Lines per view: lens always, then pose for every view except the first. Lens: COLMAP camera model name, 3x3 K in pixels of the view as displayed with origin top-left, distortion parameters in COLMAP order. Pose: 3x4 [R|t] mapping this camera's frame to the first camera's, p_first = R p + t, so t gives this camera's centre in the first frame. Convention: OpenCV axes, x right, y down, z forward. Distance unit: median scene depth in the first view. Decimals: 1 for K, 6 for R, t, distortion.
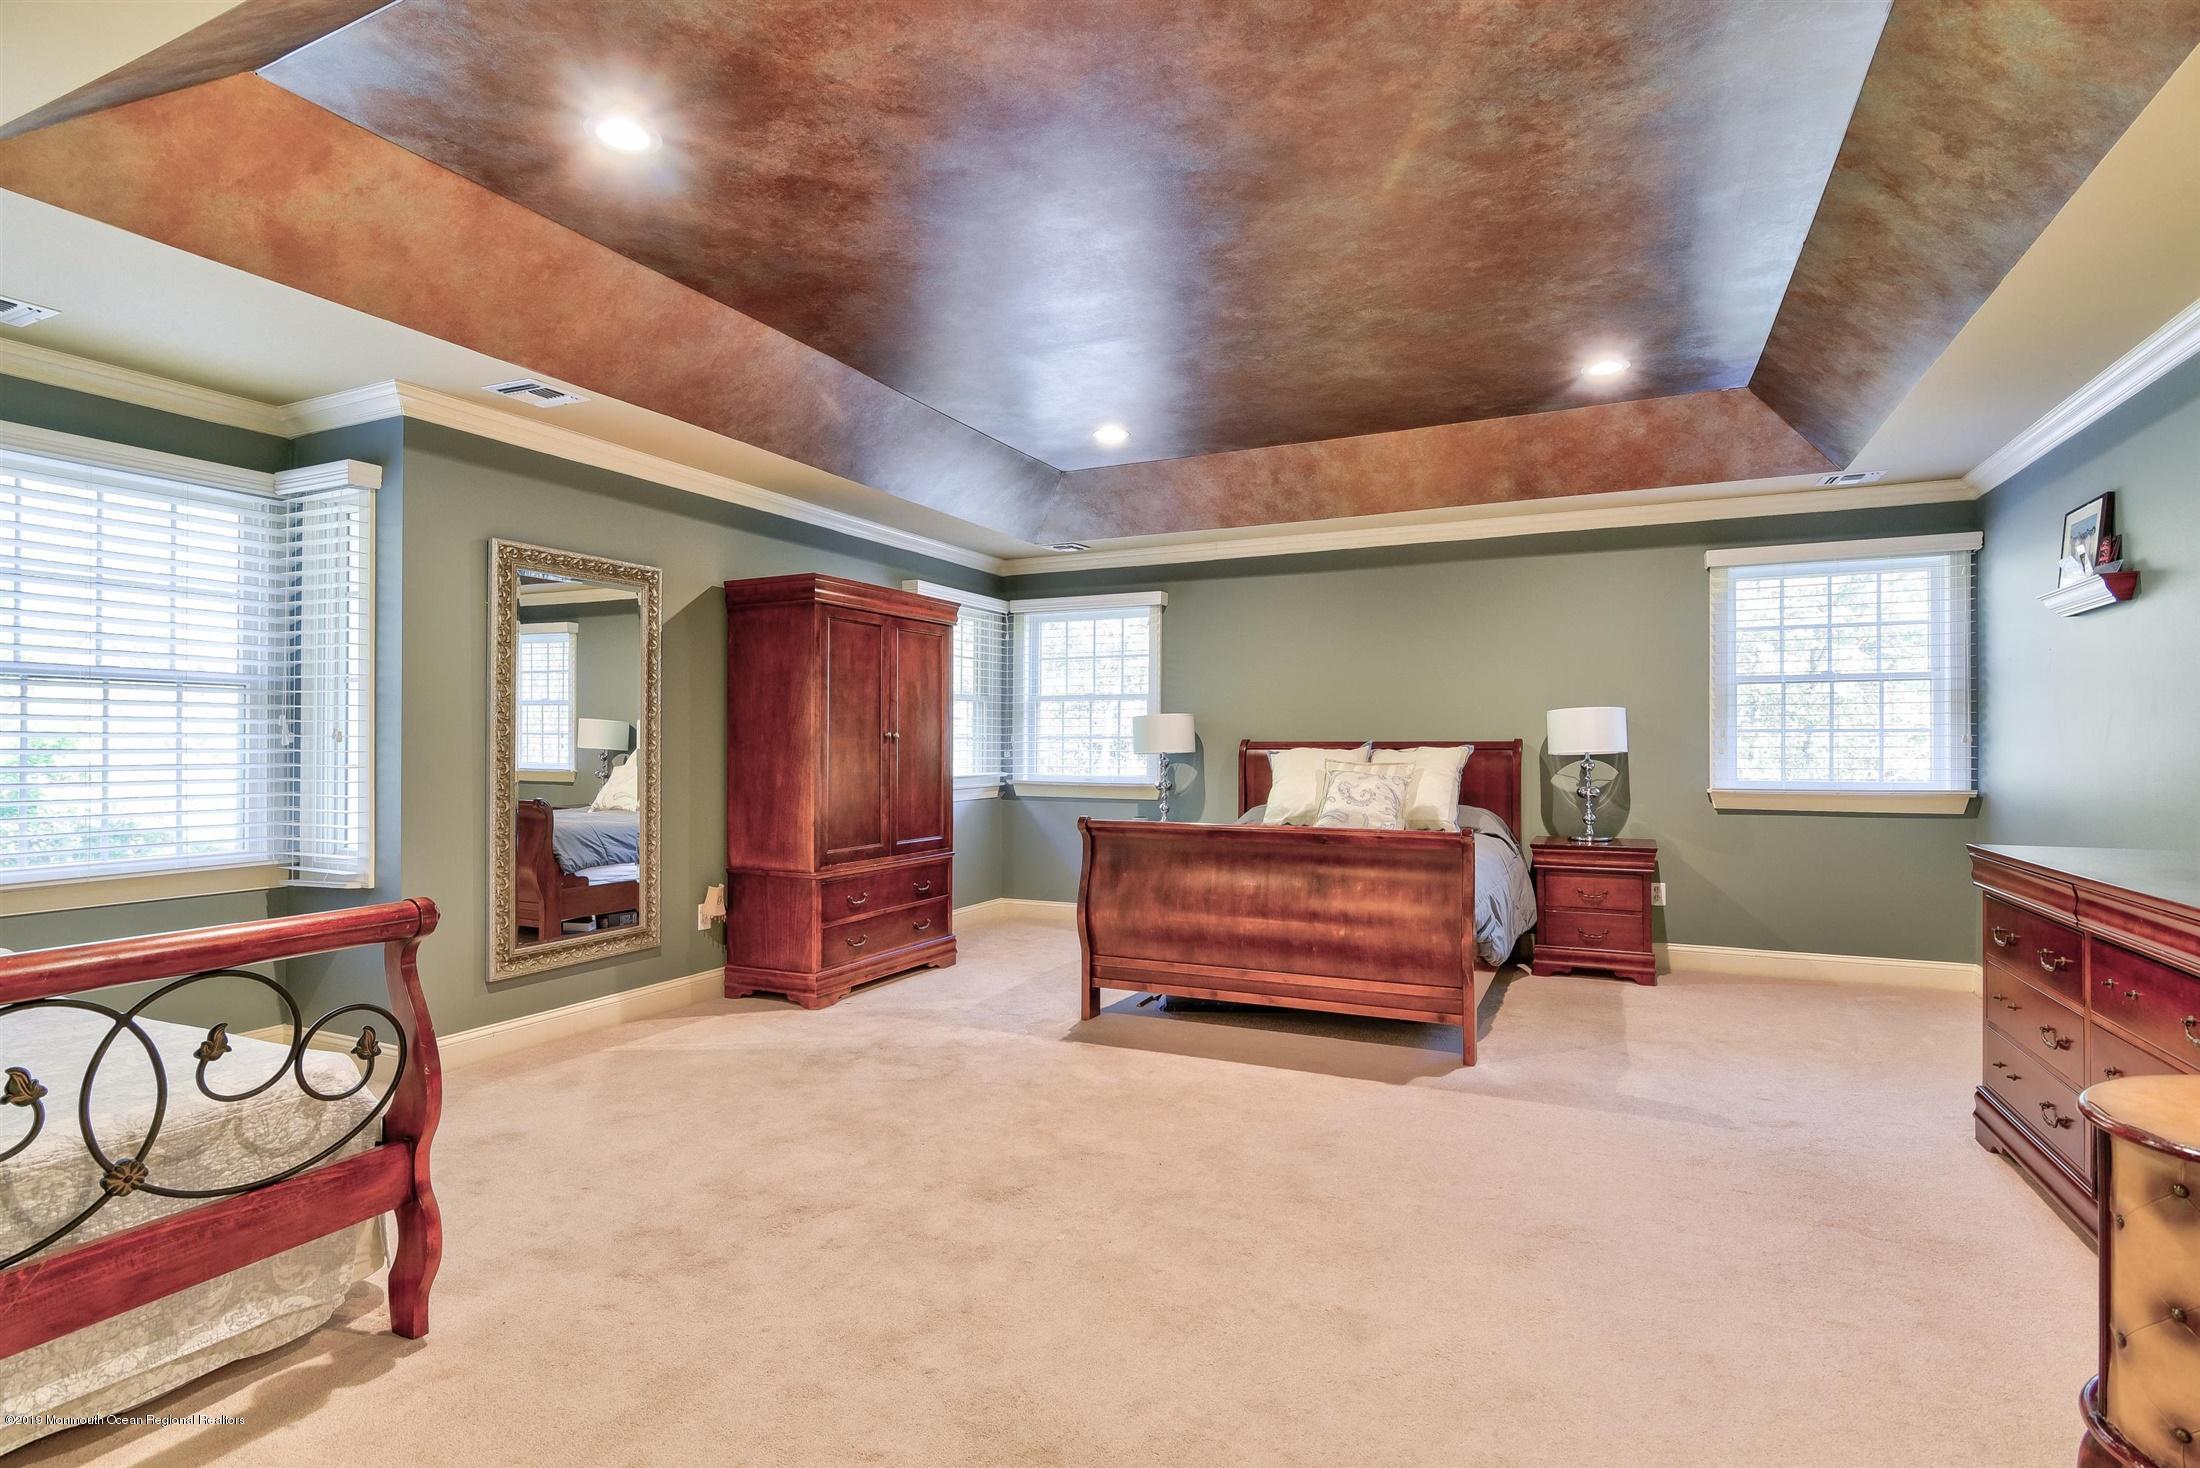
lens RADIAL K [[1076.2, 0, 1094.1], [0, 1076.2, 737.1], [0, 0, 1]] dist [-0.004061, -0.001045]
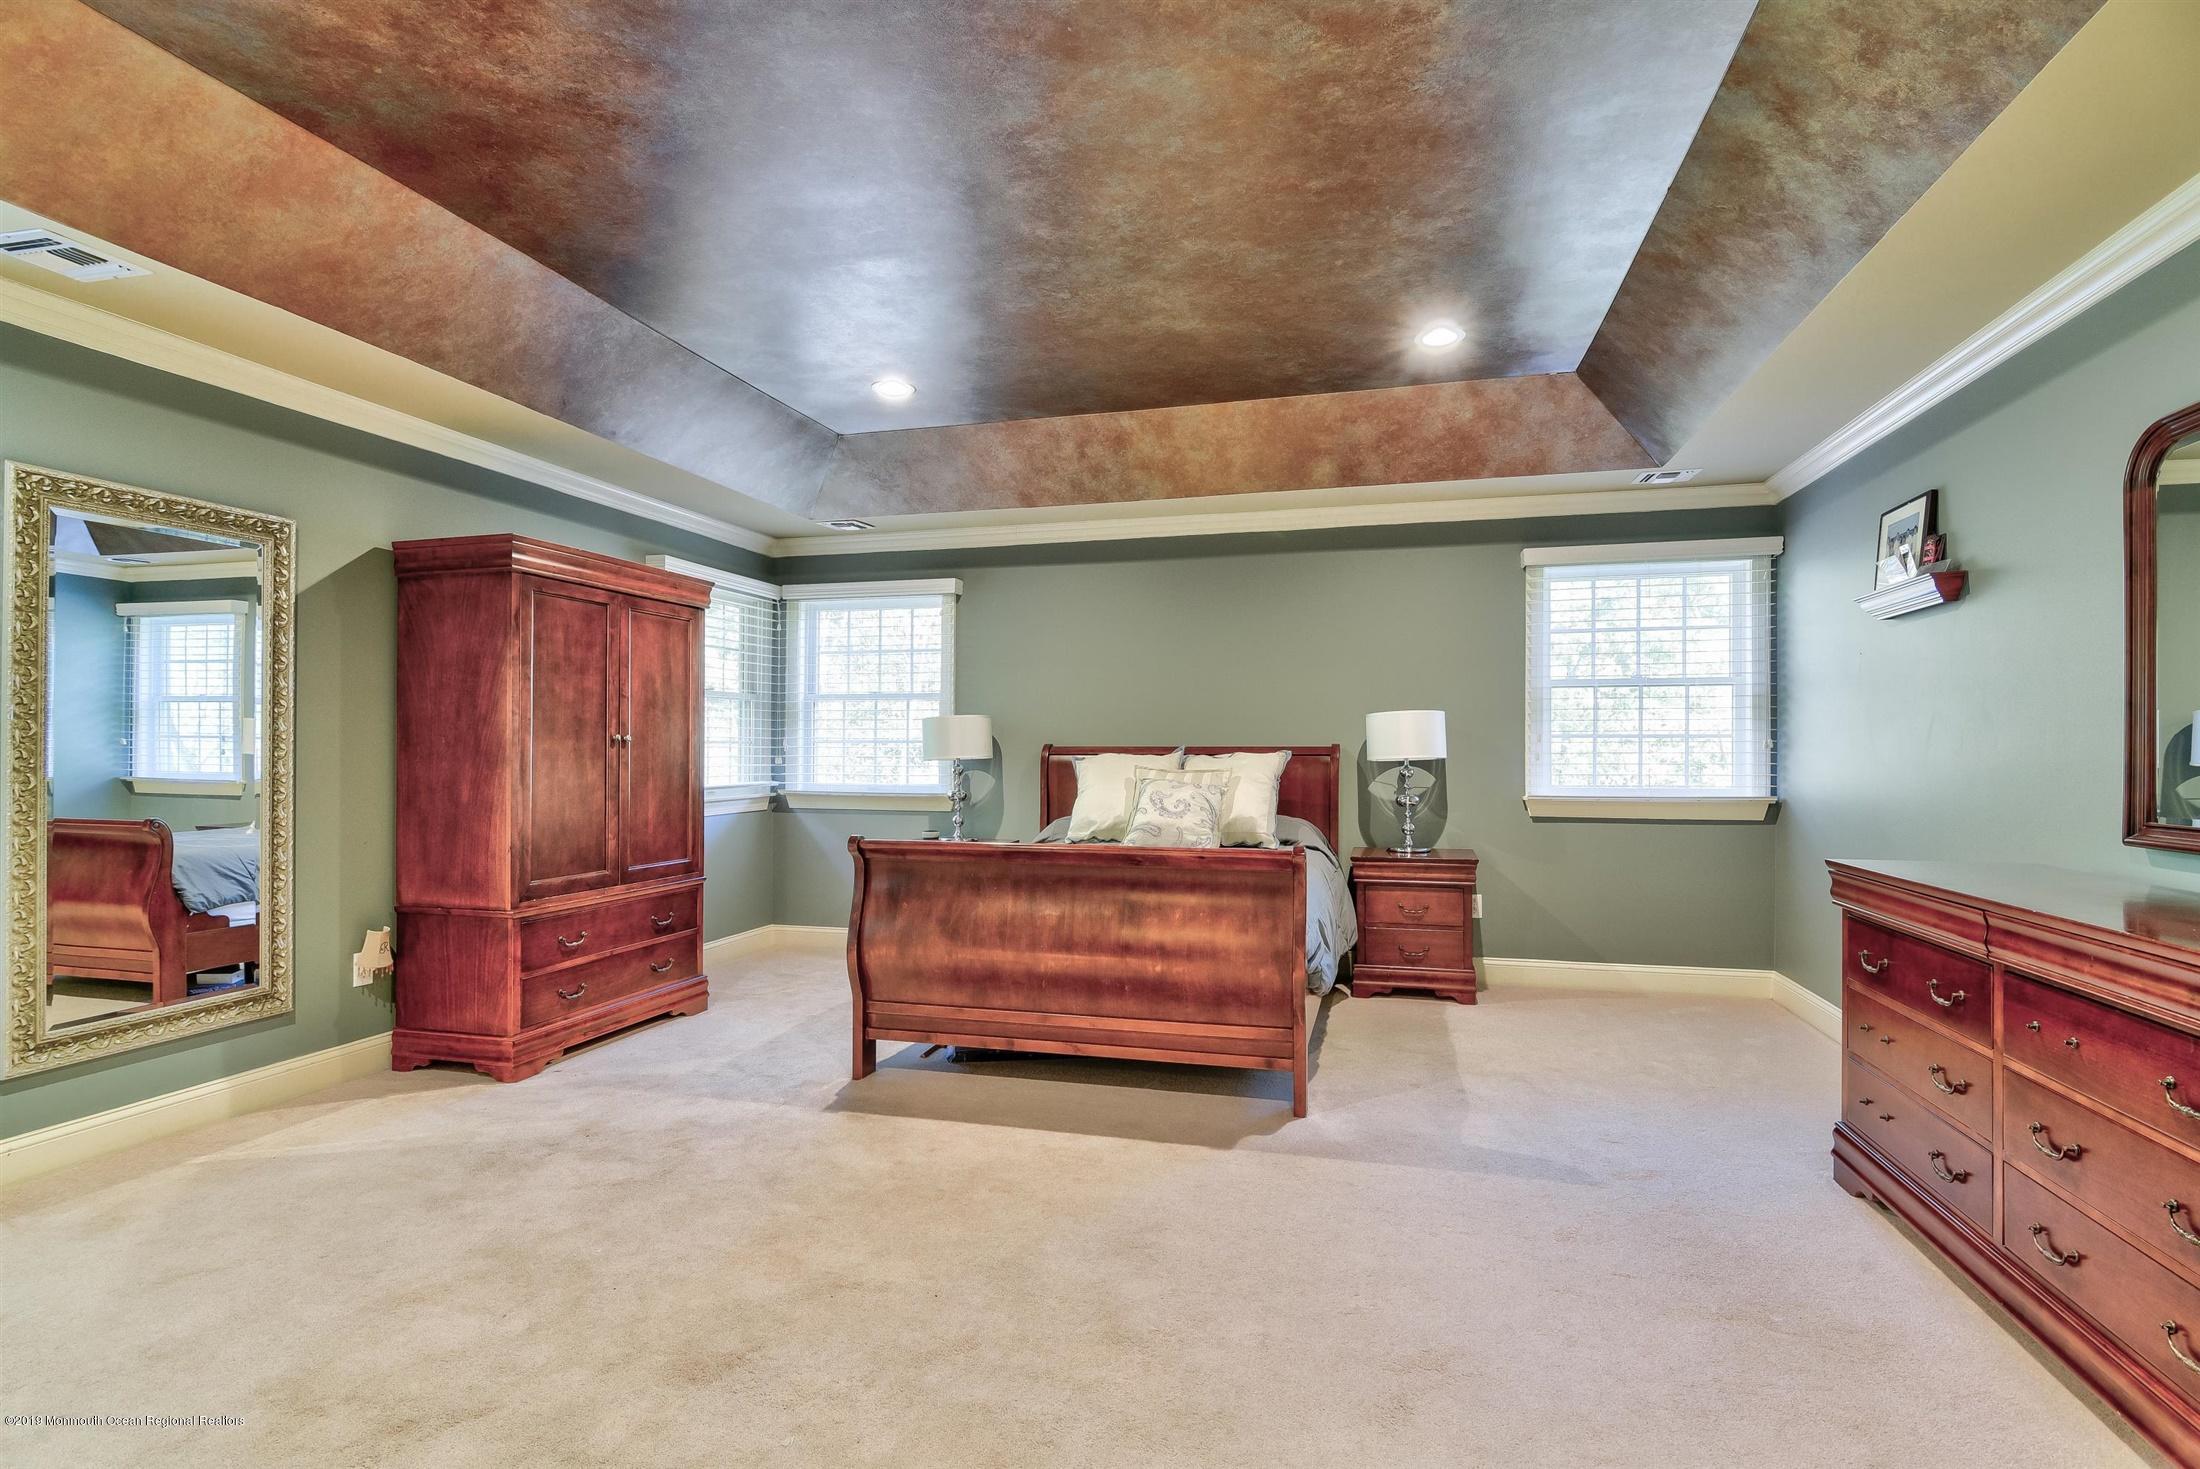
lens RADIAL K [[1076.2, 0, 1094.1], [0, 1076.2, 737.6], [0, 0, 1]] dist [-0.004061, -0.001045]
pose [[0.983562, 0.002796, 0.180547, 0.021588], [-0.002046, 0.999988, -0.004339, 0.000779], [-0.180557, 0.003898, 0.983557, 0.145518]]
